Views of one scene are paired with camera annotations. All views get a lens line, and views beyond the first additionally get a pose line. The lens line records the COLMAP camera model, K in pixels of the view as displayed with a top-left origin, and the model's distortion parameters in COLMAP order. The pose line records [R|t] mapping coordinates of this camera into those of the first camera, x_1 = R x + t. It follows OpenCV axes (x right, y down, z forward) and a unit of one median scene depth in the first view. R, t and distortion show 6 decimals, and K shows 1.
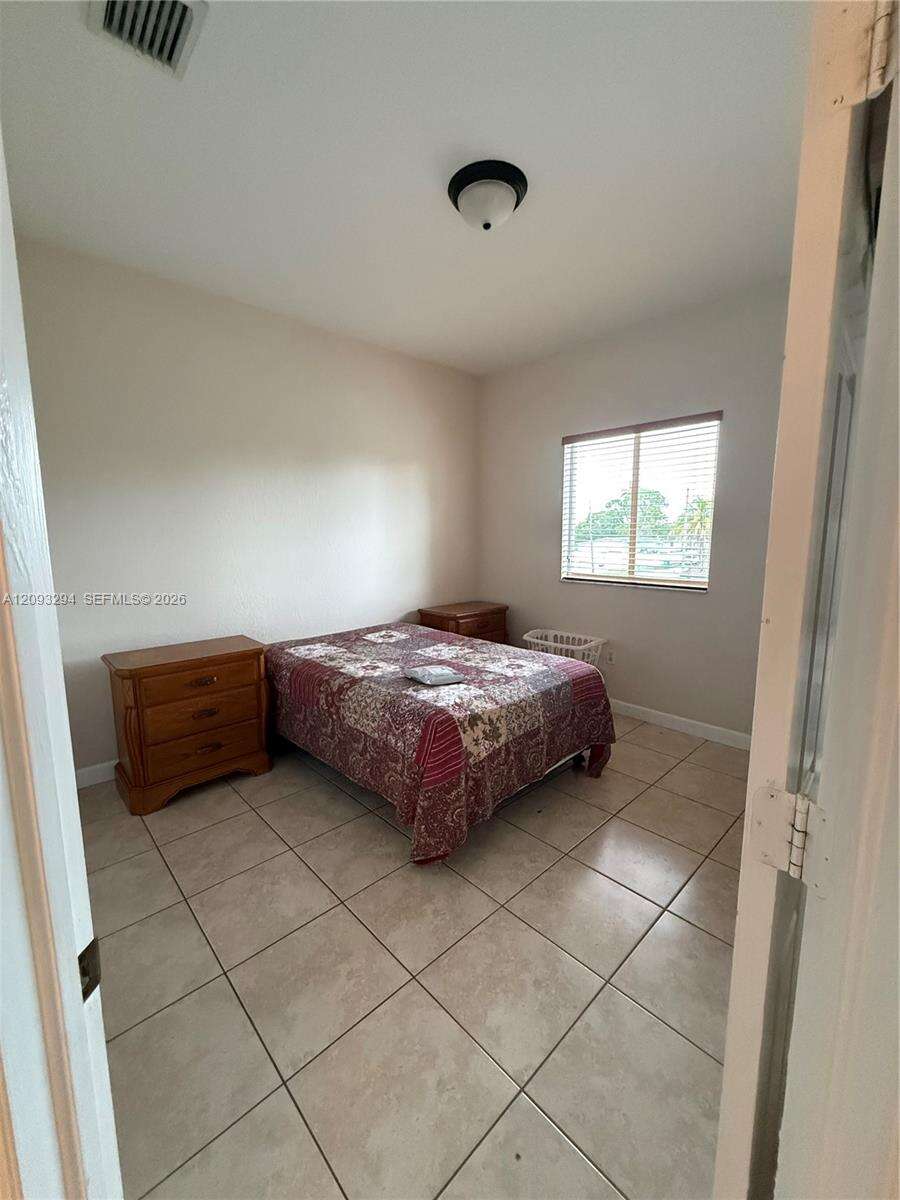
lens RADIAL K [[482.7, 0, 454.3], [0, 482.7, 600.1], [0, 0, 1]] dist [0.000086, -0.000046]
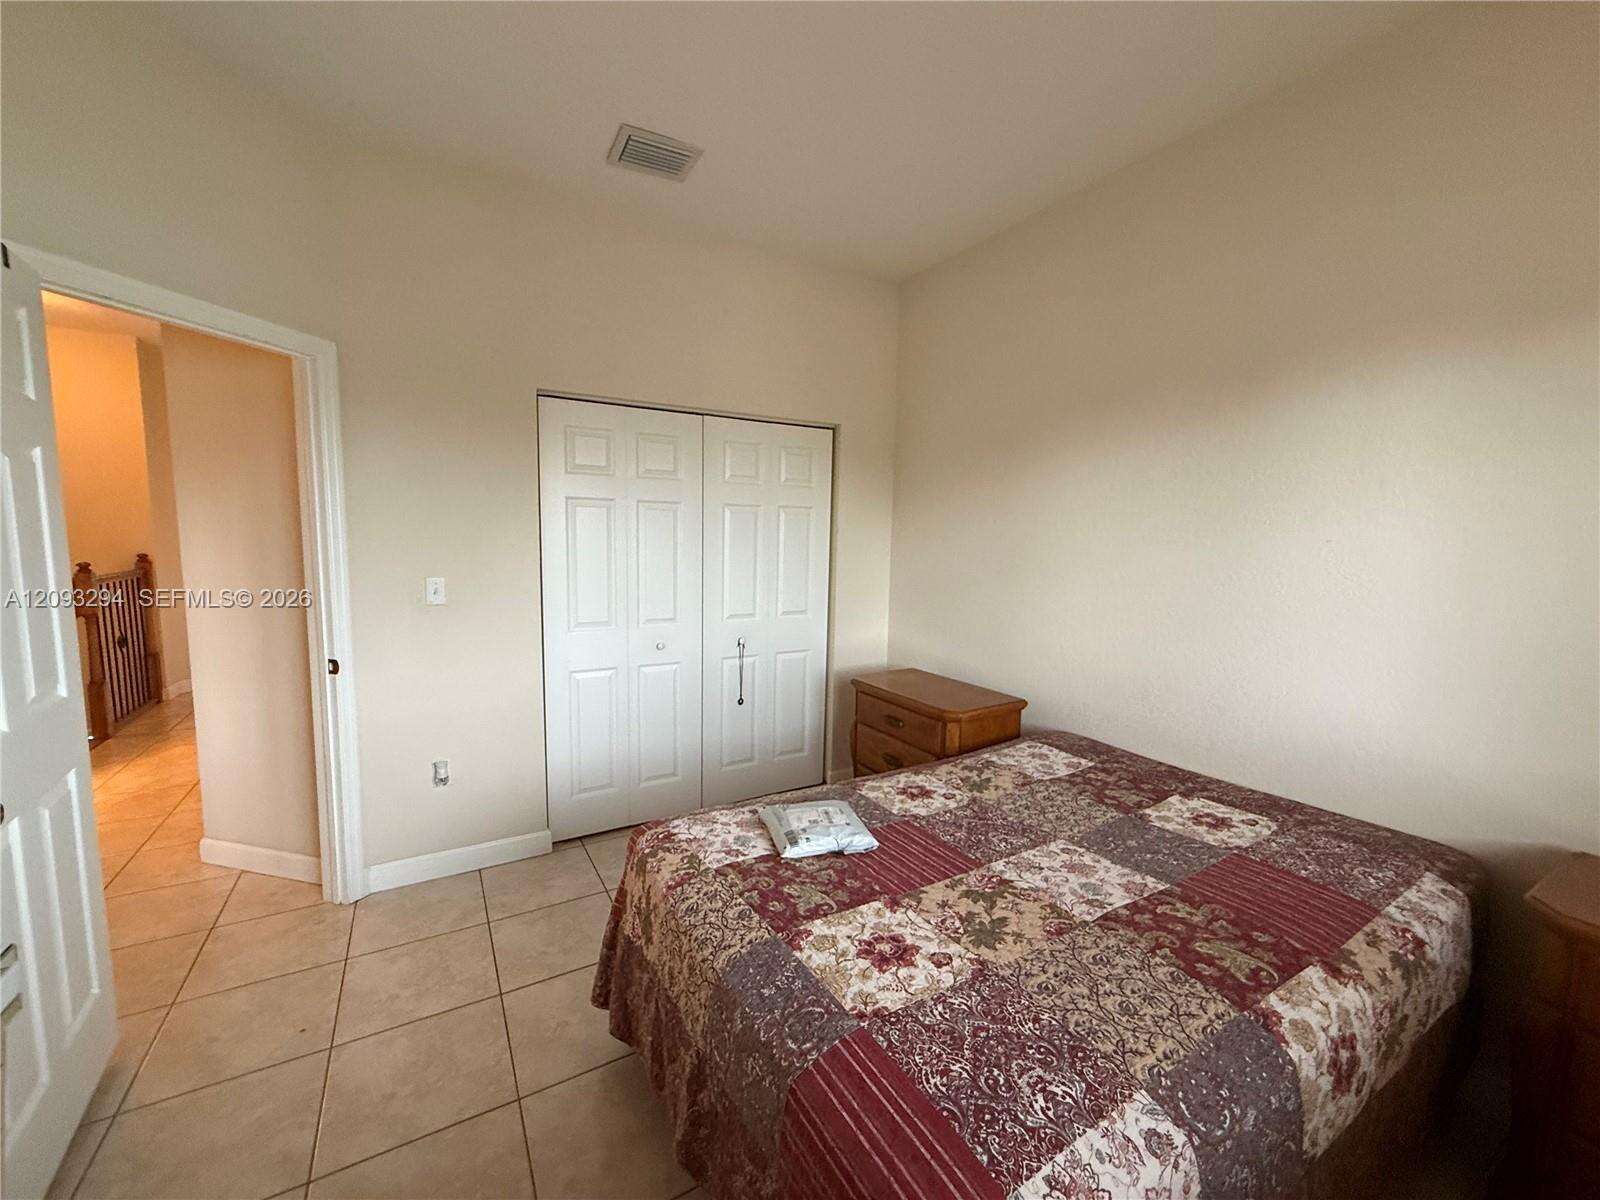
lens RADIAL K [[643.5, 0, 796.0], [0, 643.5, 597.4], [0, 0, 1]] dist [0.000086, -0.000046]
pose [[-0.231394, 0.098908, -0.967819, 0.859553], [-0.147440, 0.979762, 0.135380, -0.248192], [0.961623, 0.174021, -0.212128, 1.525374]]
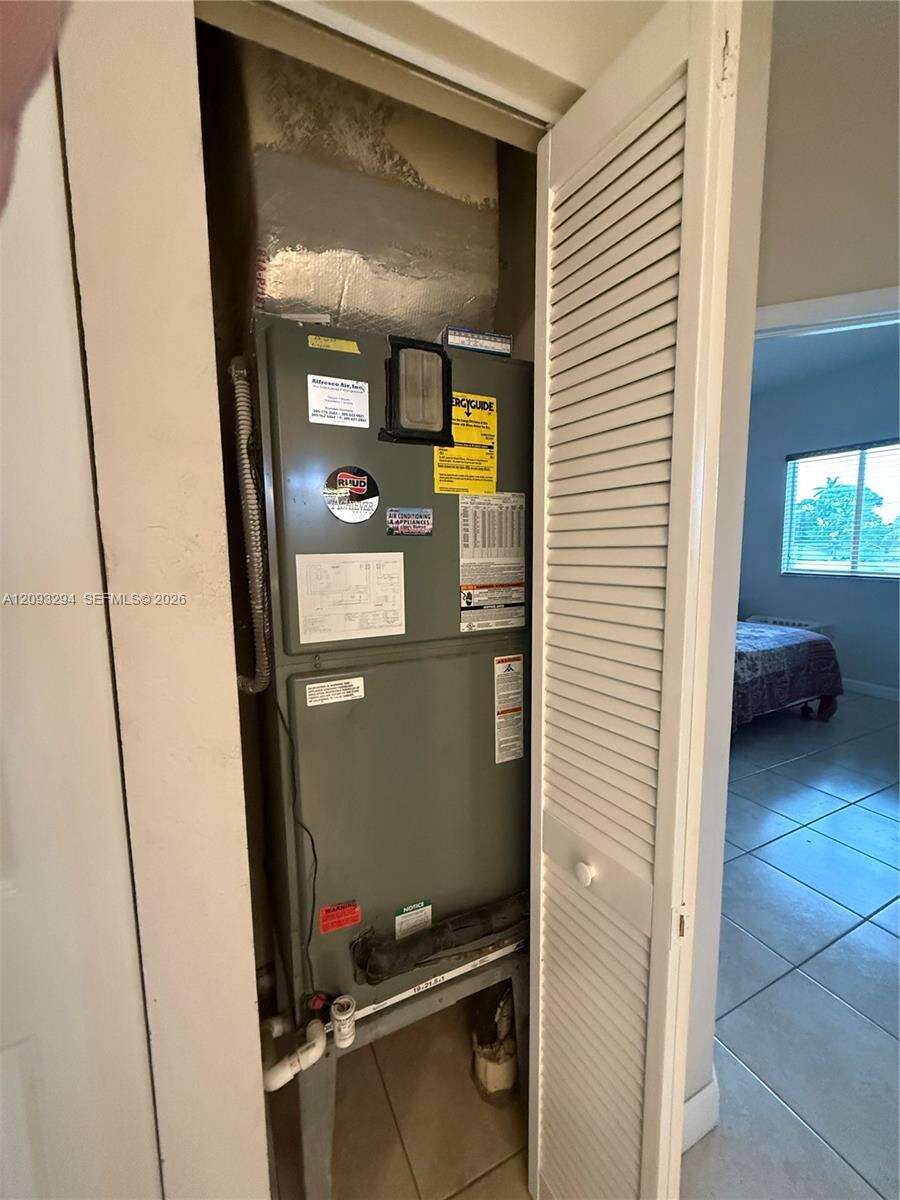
lens RADIAL K [[482.7, 0, 453.7], [0, 482.7, 600.5], [0, 0, 1]] dist [0.000086, -0.000046]
pose [[0.953188, 0.018575, -0.301808, -0.220327], [-0.024657, 0.999562, -0.016354, 0.072115], [0.301372, 0.023030, 0.953229, -0.439508]]
